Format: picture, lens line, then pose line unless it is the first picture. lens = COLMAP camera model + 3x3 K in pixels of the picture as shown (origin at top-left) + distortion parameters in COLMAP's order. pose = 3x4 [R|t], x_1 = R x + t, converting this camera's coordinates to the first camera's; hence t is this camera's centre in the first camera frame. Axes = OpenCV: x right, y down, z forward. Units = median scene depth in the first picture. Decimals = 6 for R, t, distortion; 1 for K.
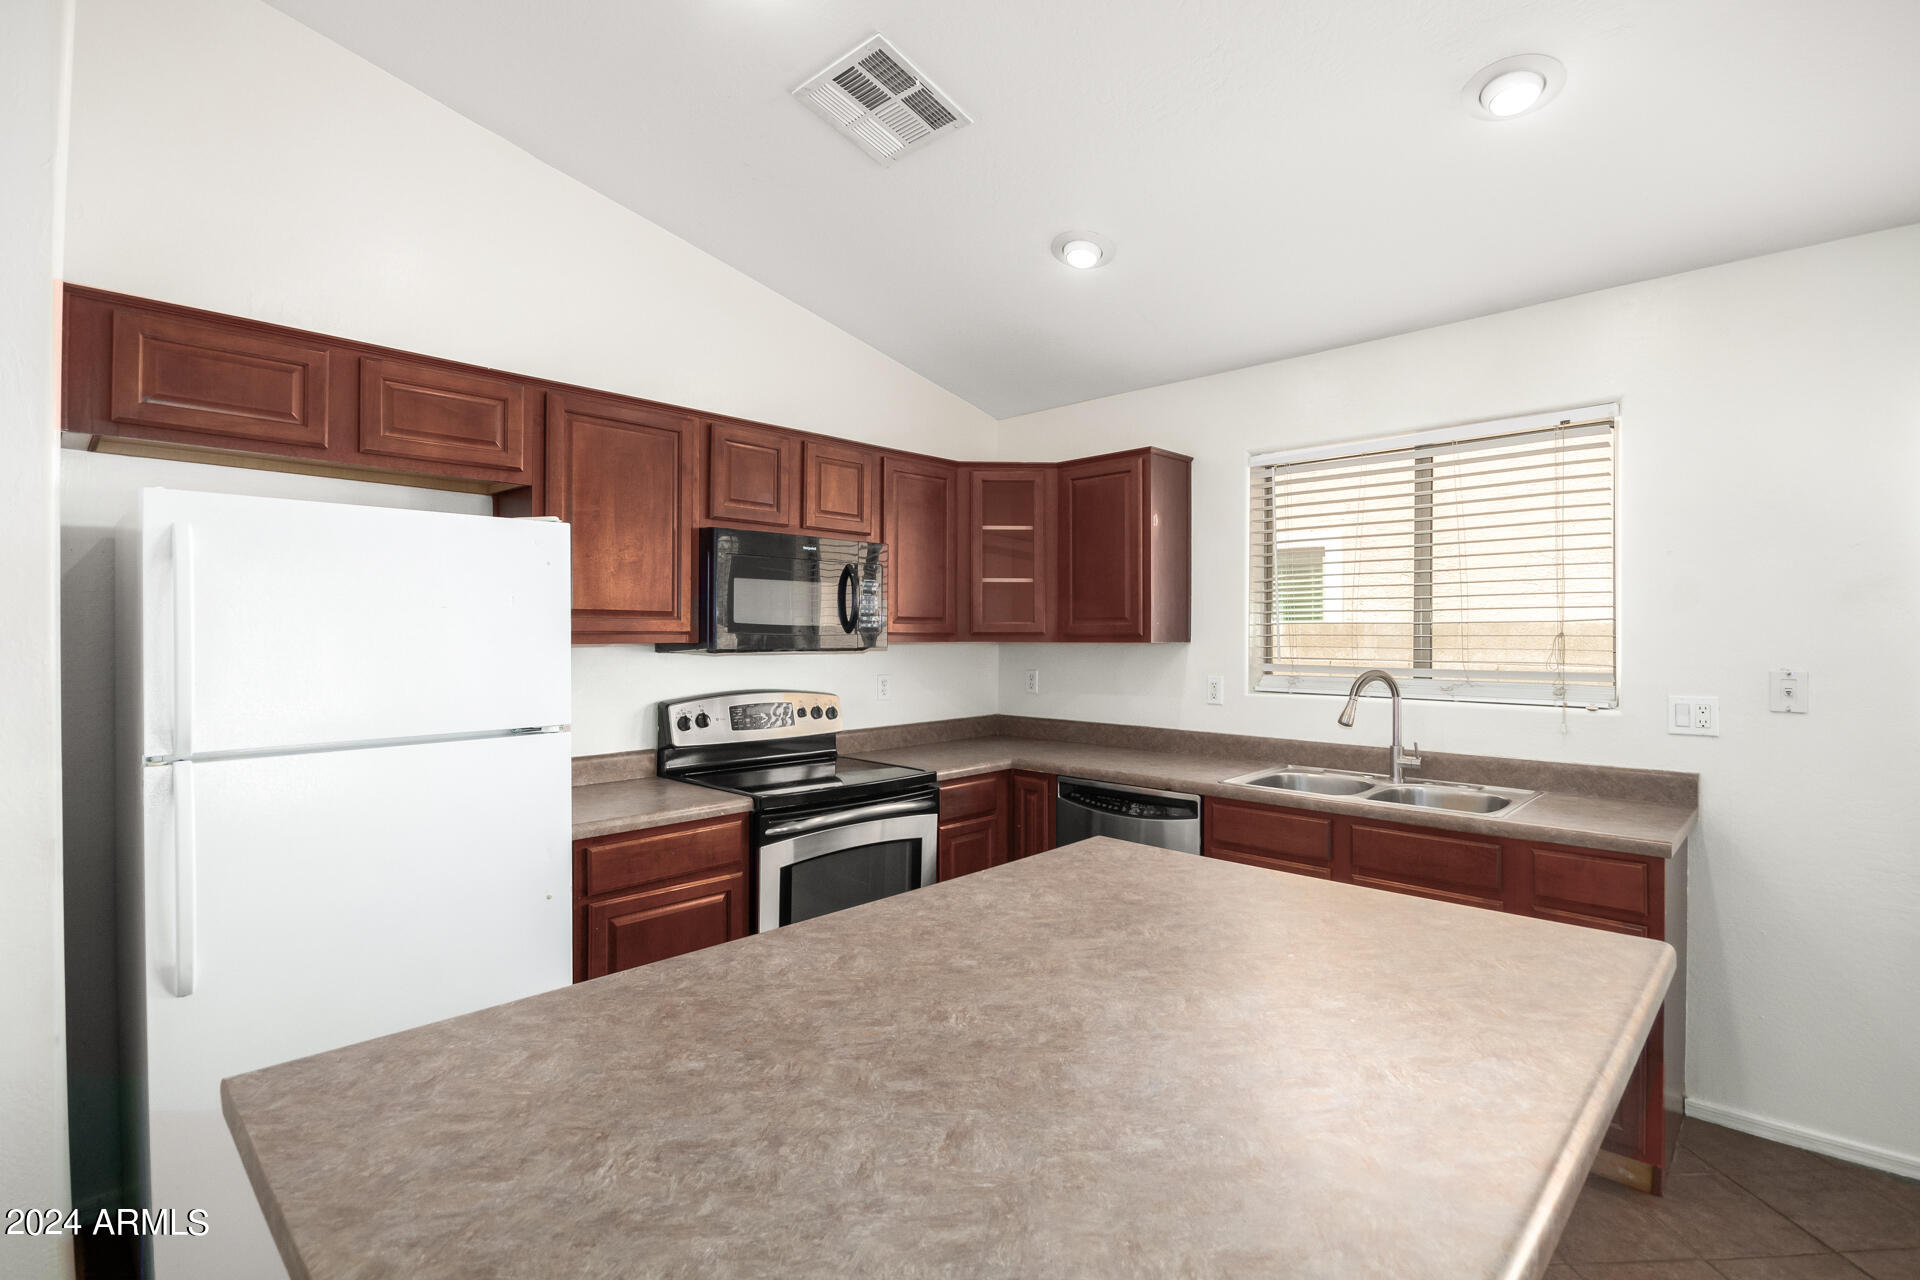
lens RADIAL K [[904.6, 0, 953.4], [0, 904.6, 631.0], [0, 0, 1]] dist [0.008493, -0.004525]
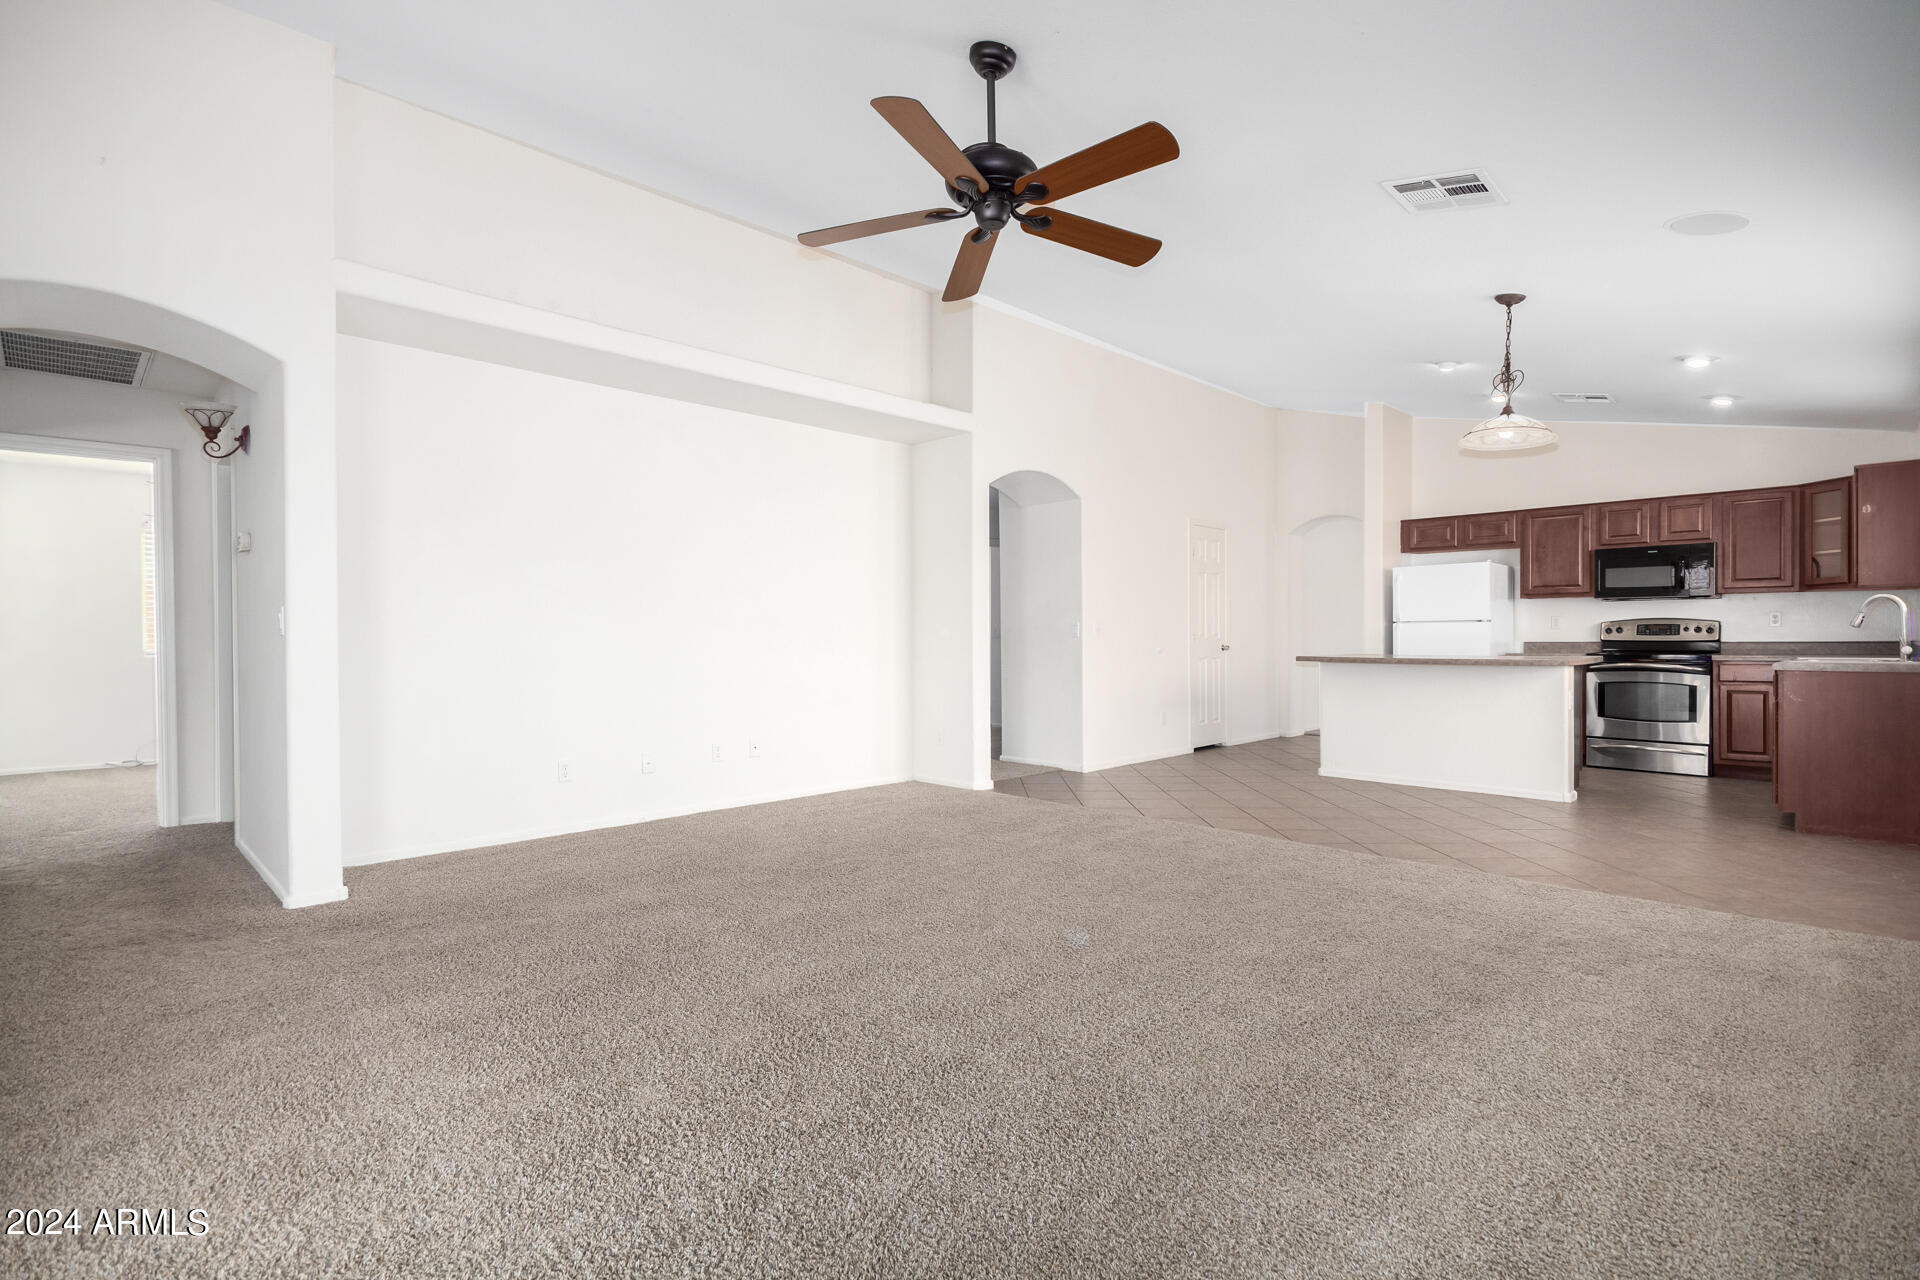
lens RADIAL K [[904.6, 0, 957.8], [0, 904.6, 643.6], [0, 0, 1]] dist [0.008493, -0.004525]
pose [[-0.013039, 0.007264, -0.999889, 2.048463], [0.009685, 0.999928, 0.007138, 0.099971], [0.999868, -0.009591, -0.013108, -0.661223]]
